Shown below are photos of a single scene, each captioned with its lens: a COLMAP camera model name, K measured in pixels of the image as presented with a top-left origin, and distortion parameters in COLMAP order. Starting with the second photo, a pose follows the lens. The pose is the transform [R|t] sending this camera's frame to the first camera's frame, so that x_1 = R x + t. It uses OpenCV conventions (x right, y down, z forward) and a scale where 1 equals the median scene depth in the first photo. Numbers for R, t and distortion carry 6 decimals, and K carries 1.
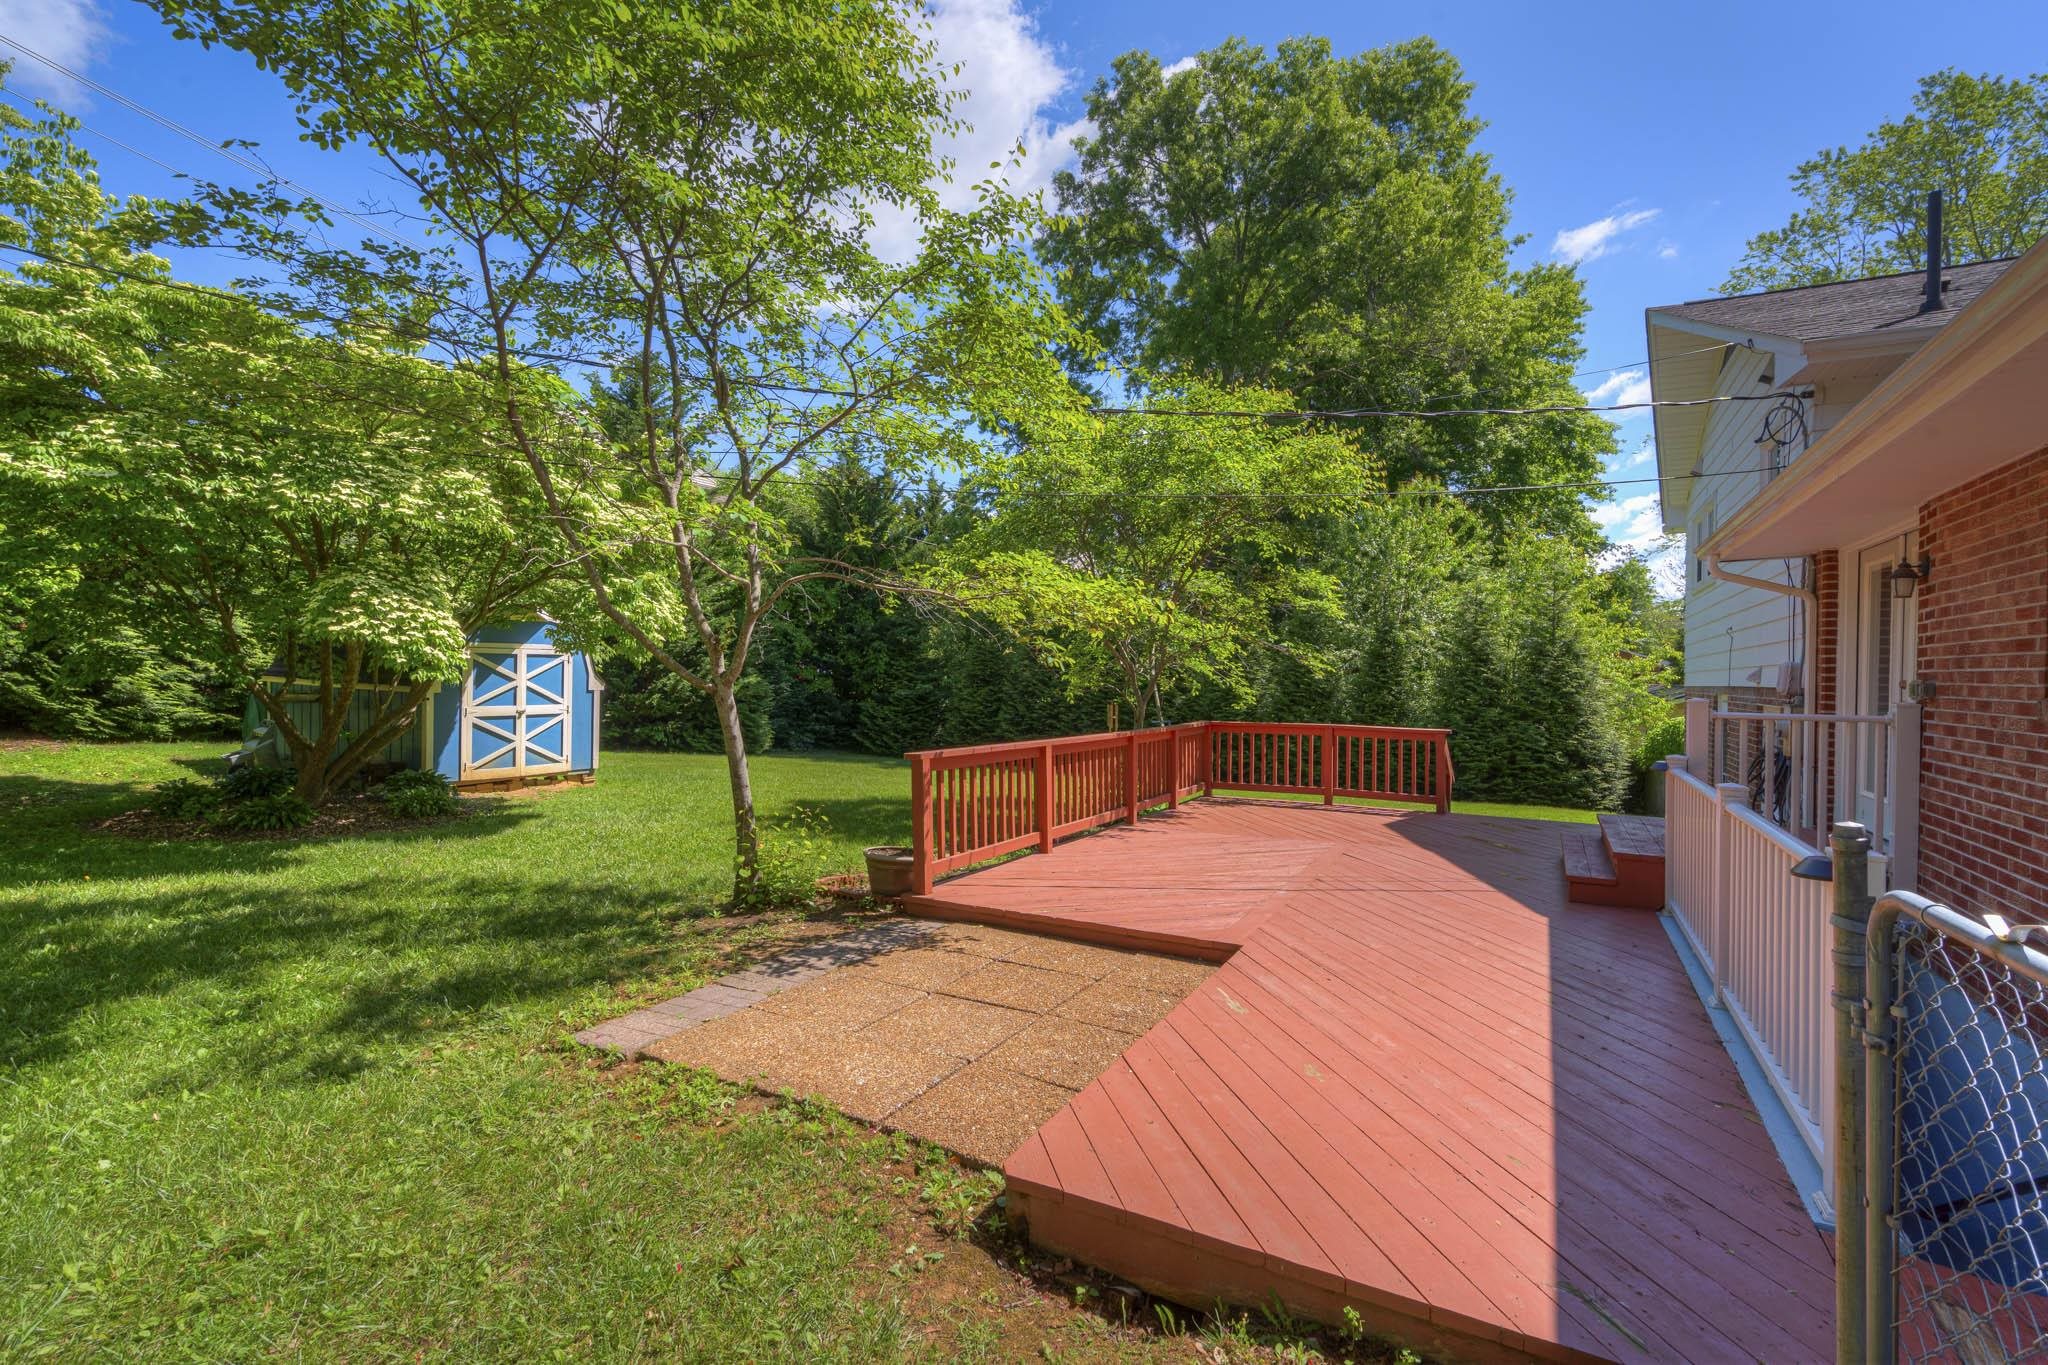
lens RADIAL K [[943.6, 0, 1024.0], [0, 943.6, 682.5], [0, 0, 1]] dist [0.002573, 0.000782]
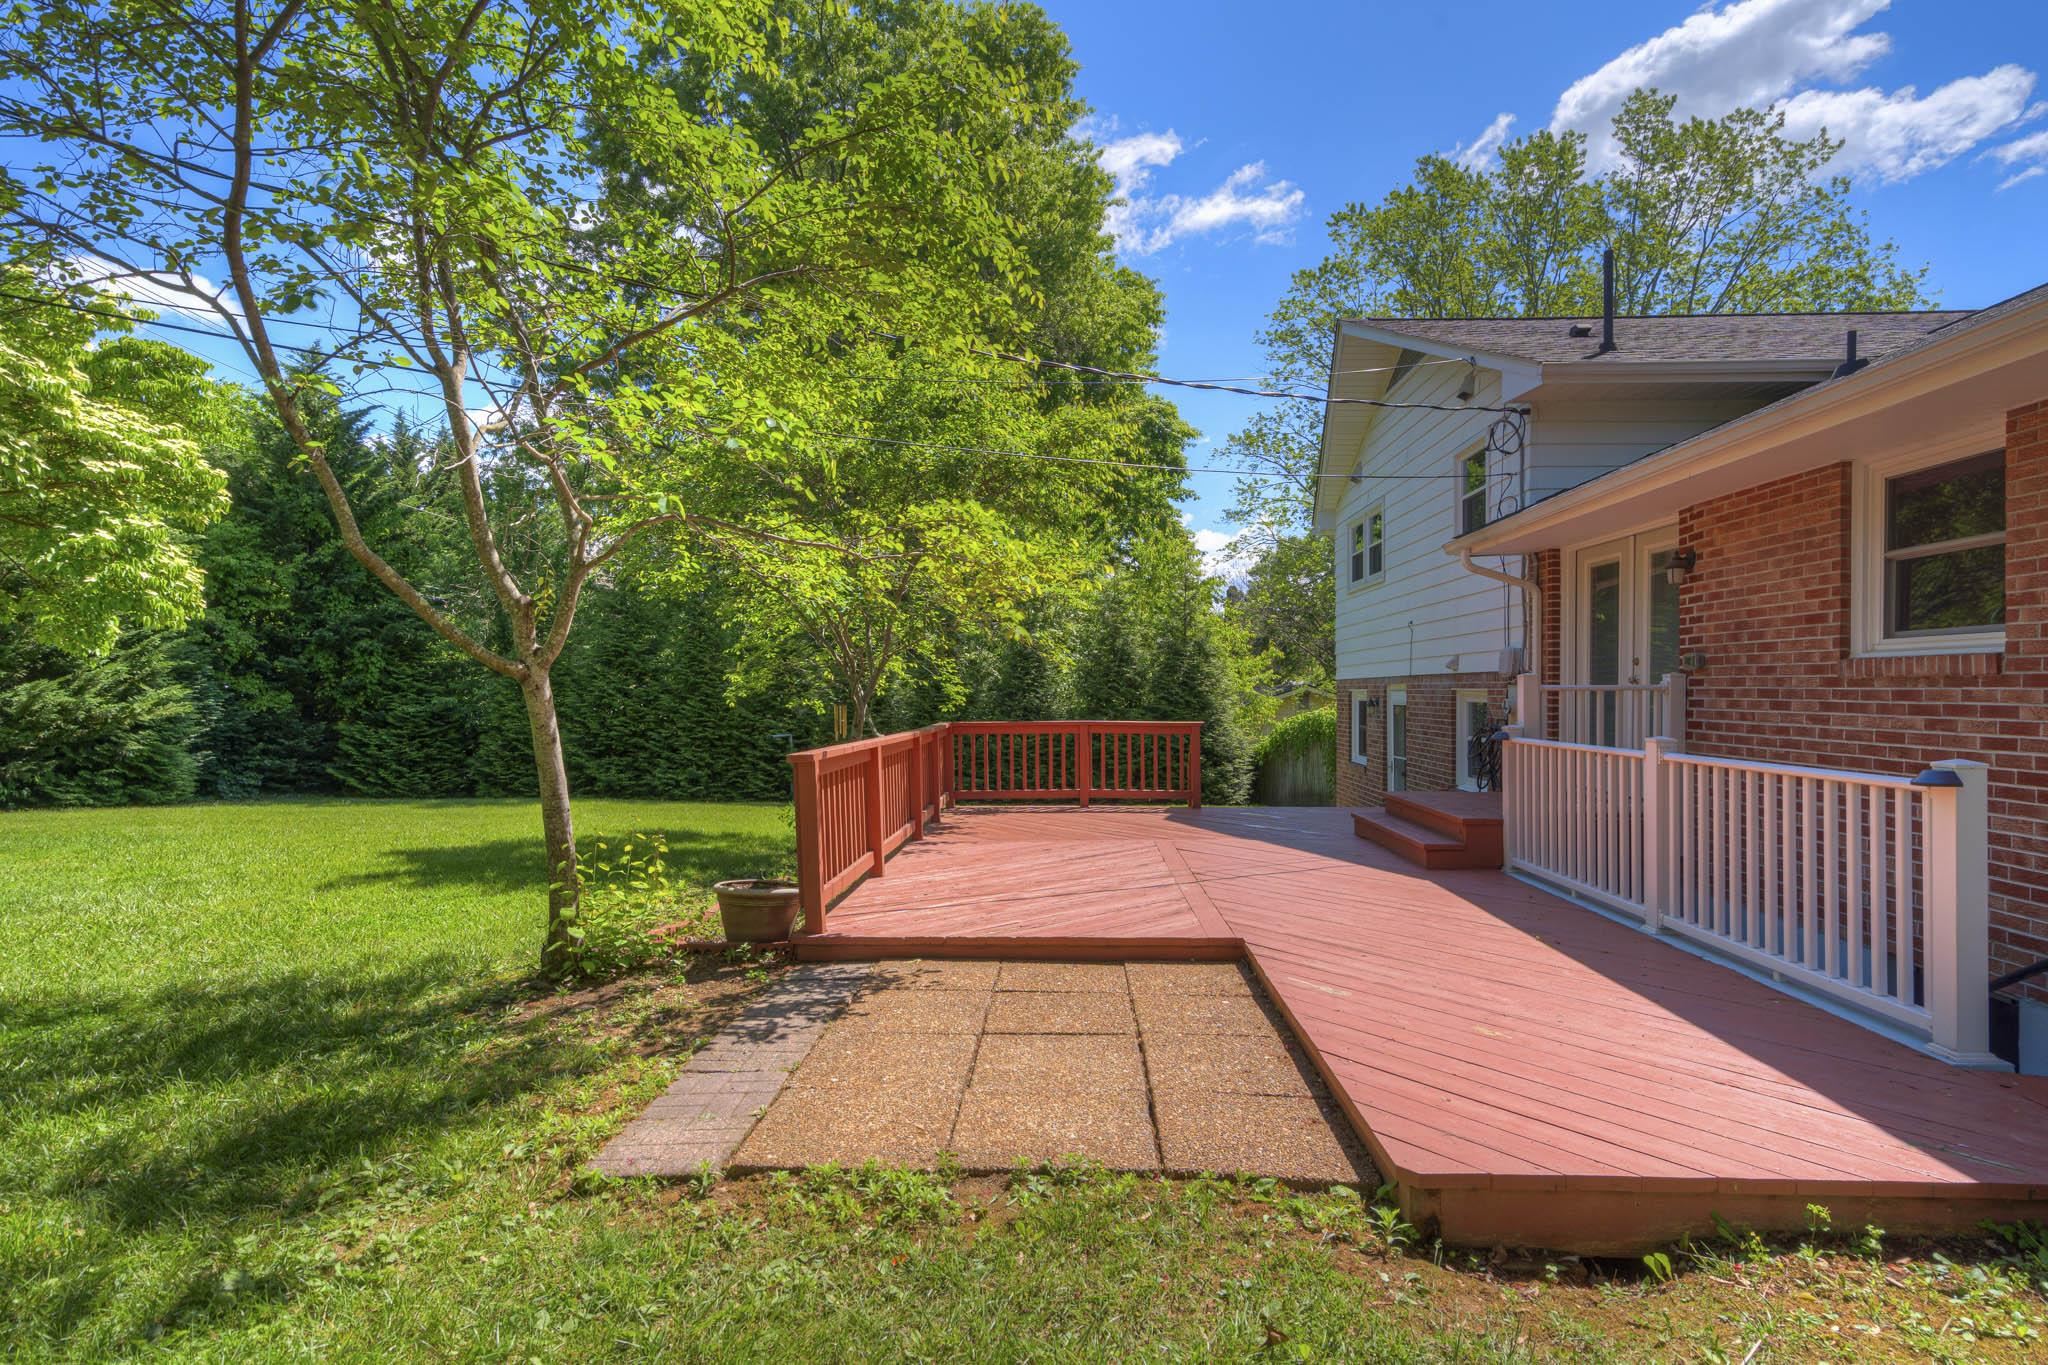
lens RADIAL K [[1092.3, 0, 1029.6], [0, 1092.3, 705.3], [0, 0, 1]] dist [0.001415, 0.001114]
pose [[0.893165, -0.020193, 0.449275, -0.164022], [0.016980, 0.999793, 0.011180, 0.012821], [-0.449407, -0.002357, 0.893324, 0.051076]]
